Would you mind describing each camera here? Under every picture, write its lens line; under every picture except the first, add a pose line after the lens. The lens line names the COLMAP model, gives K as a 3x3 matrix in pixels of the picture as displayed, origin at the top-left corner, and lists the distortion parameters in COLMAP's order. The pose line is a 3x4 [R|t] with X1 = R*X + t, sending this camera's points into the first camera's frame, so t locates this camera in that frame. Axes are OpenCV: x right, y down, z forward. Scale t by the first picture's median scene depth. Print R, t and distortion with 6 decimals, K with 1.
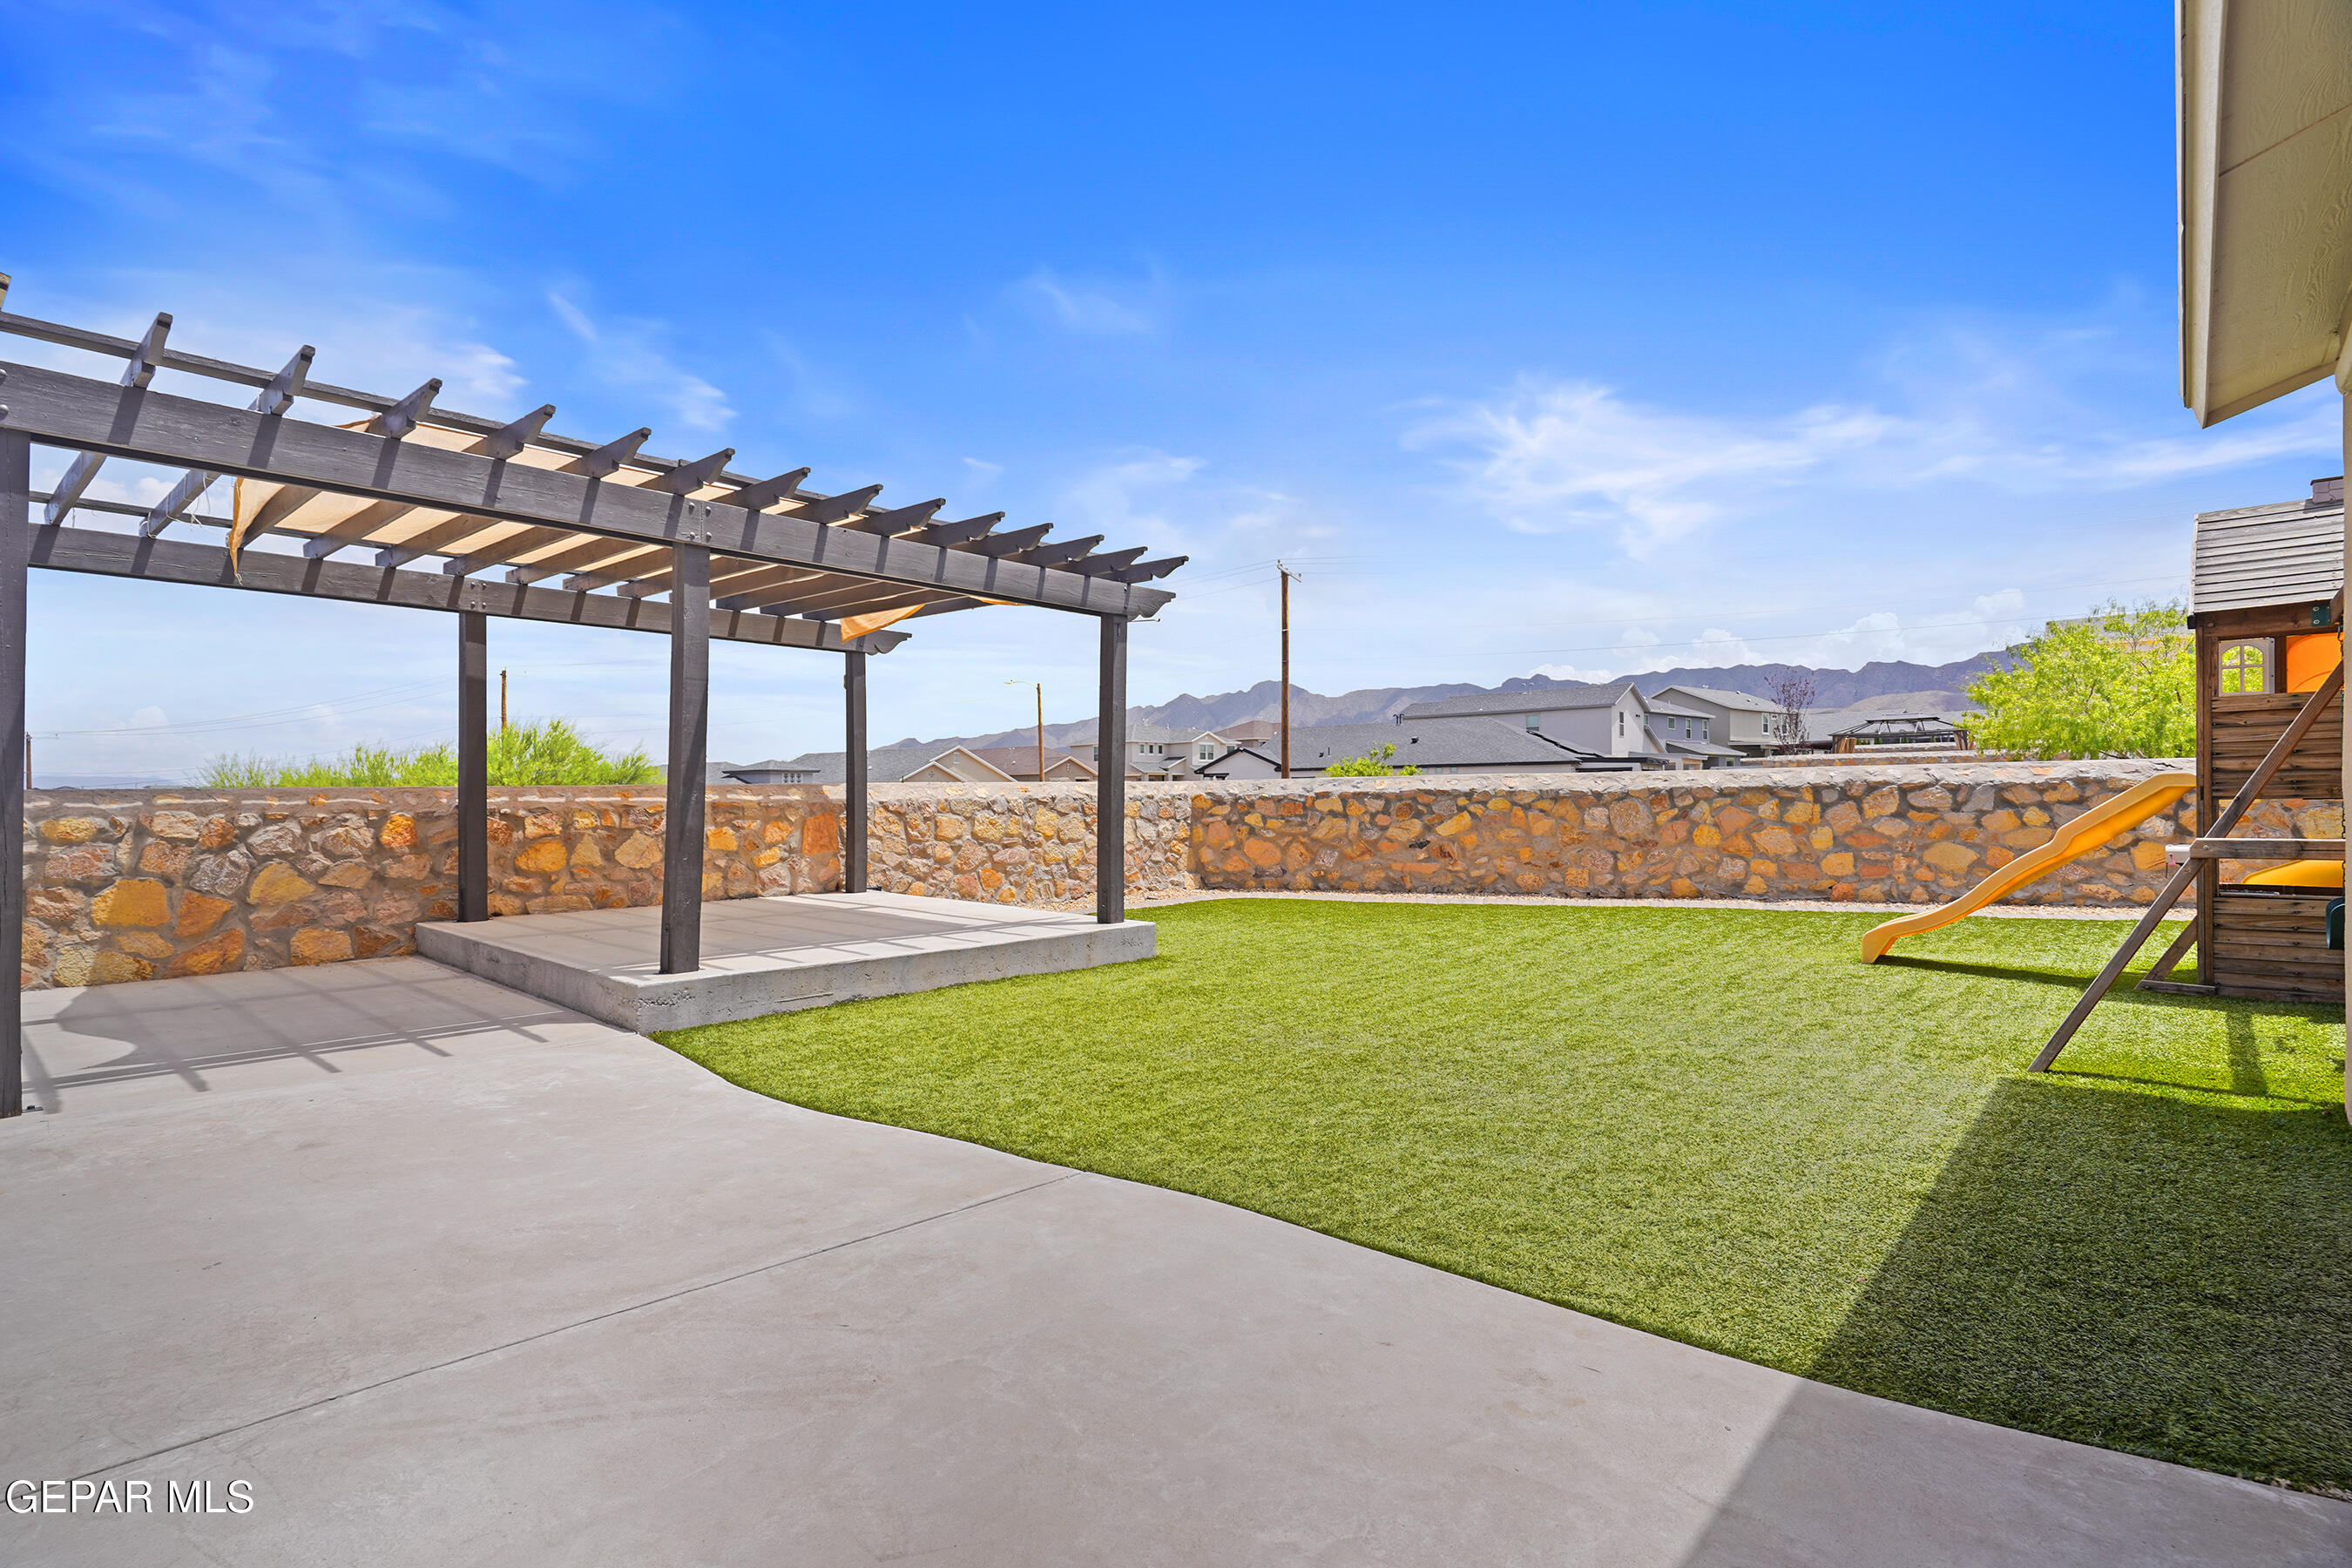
lens RADIAL K [[1138.8, 0, 1175.0], [0, 1138.8, 771.9], [0, 0, 1]] dist [-0.002644, 0.000789]
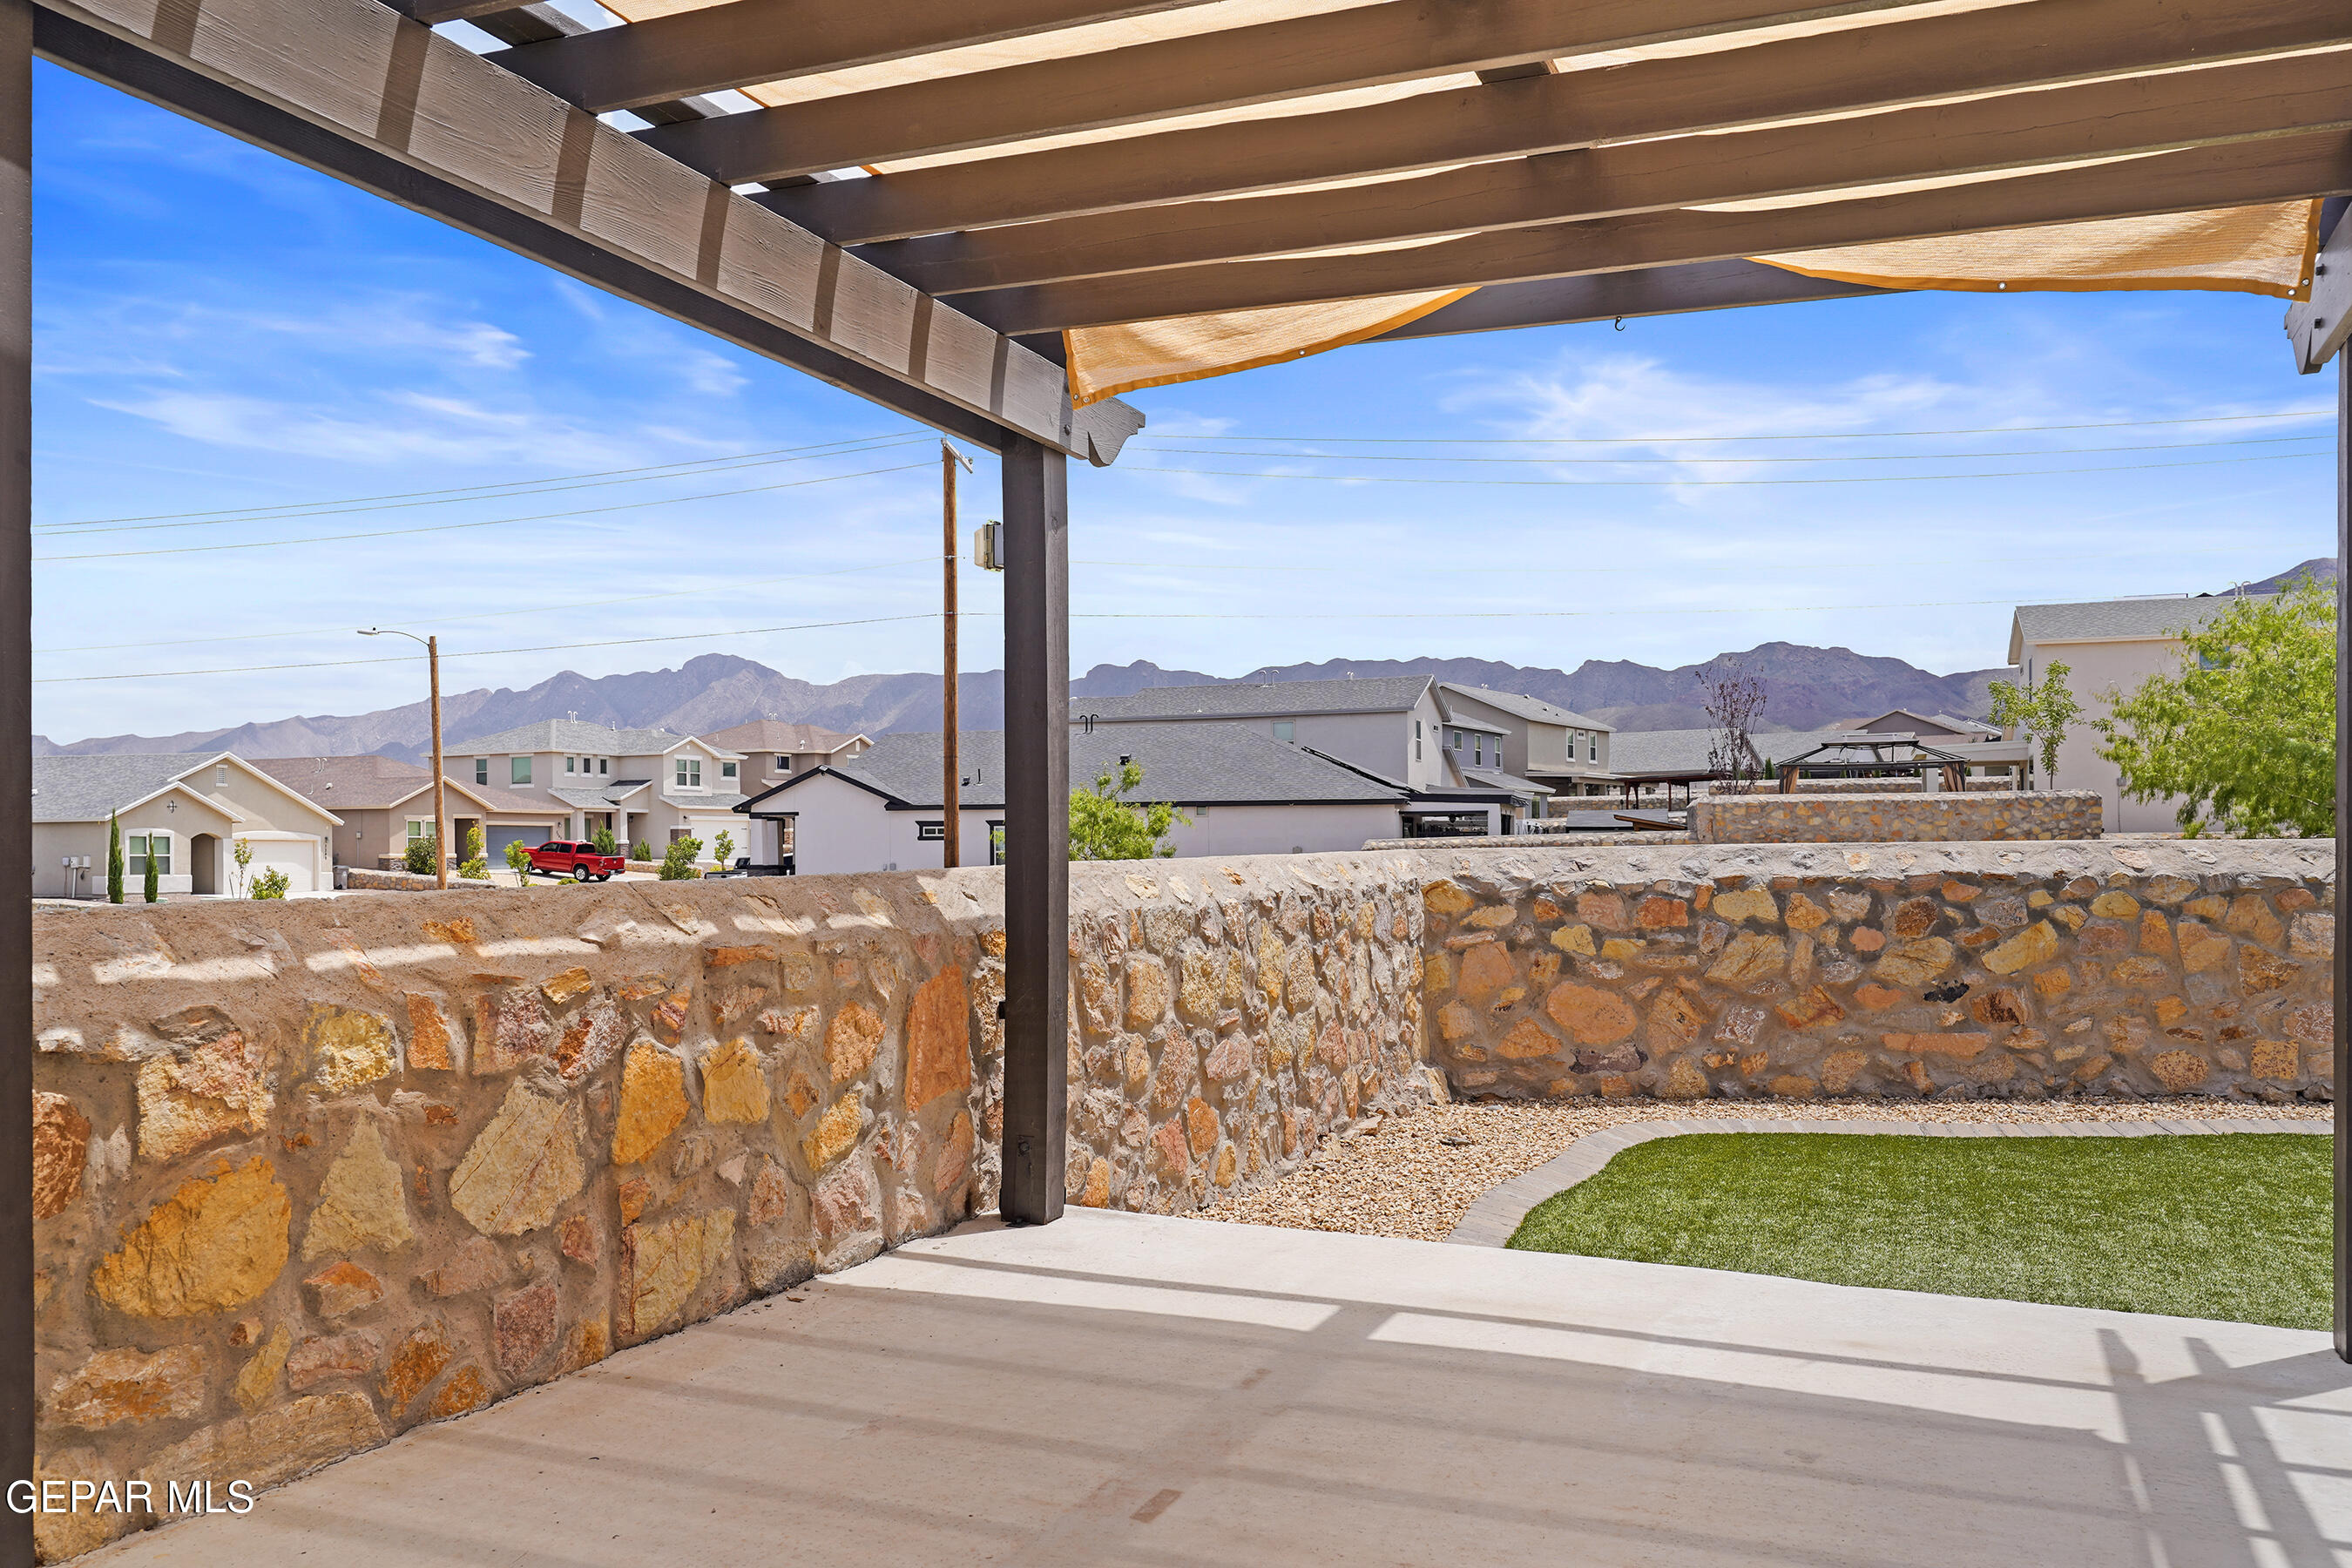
lens RADIAL K [[1866.8, 0, 1176.4], [0, 1866.8, 804.5], [0, 0, 1]] dist [0.001922, -0.001748]
pose [[0.947622, 0.012367, 0.319155, -0.321548], [-0.011668, 0.999924, -0.004102, -0.005090], [-0.319181, 0.000163, 0.947694, 0.395410]]
